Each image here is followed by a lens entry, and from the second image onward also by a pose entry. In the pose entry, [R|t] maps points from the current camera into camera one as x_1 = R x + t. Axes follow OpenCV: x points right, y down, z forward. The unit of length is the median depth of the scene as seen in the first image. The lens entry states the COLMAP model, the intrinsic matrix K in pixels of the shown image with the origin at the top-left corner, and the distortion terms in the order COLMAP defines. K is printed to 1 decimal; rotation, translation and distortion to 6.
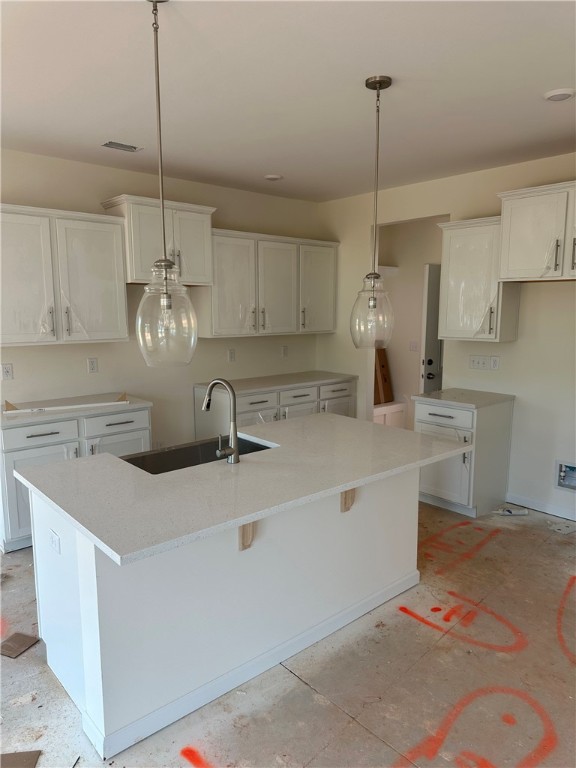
lens RADIAL K [[542.6, 0, 285.9], [0, 542.6, 385.6], [0, 0, 1]] dist [0.055596, -0.070986]
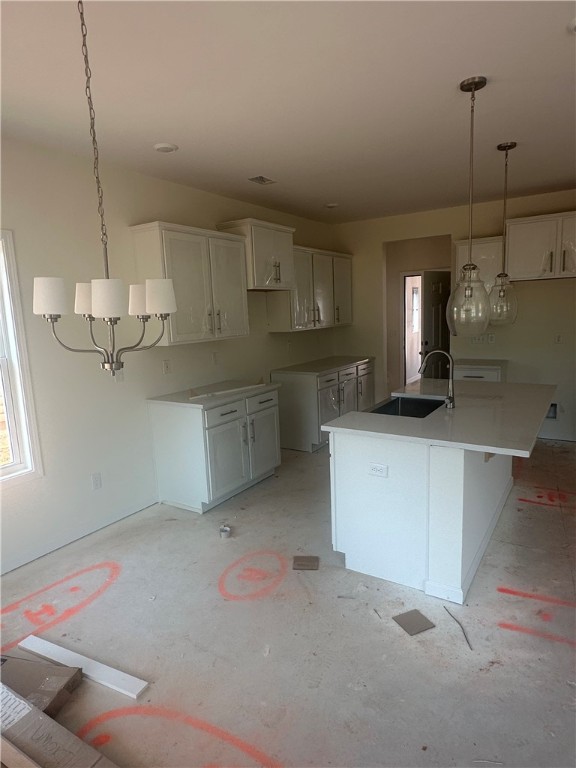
lens RADIAL K [[473.2, 0, 284.4], [0, 473.2, 383.4], [0, 0, 1]] dist [-0.001828, 0.000966]
pose [[0.961188, -0.081870, 0.263468, -0.548096], [0.081297, 0.996604, 0.013098, 0.018015], [-0.263646, 0.008829, 0.964579, -0.056127]]
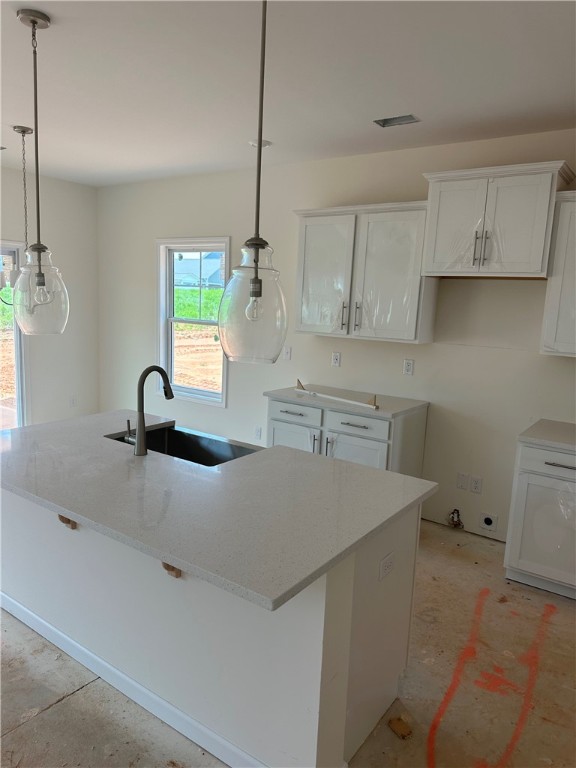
lens RADIAL K [[542.6, 0, 285.9], [0, 542.6, 385.6], [0, 0, 1]] dist [0.055596, -0.070986]
pose [[0.221506, 0.164106, -0.961251, 0.558637], [-0.186849, 0.974616, 0.123332, -0.091223], [0.957091, 0.152290, 0.246547, 0.647441]]
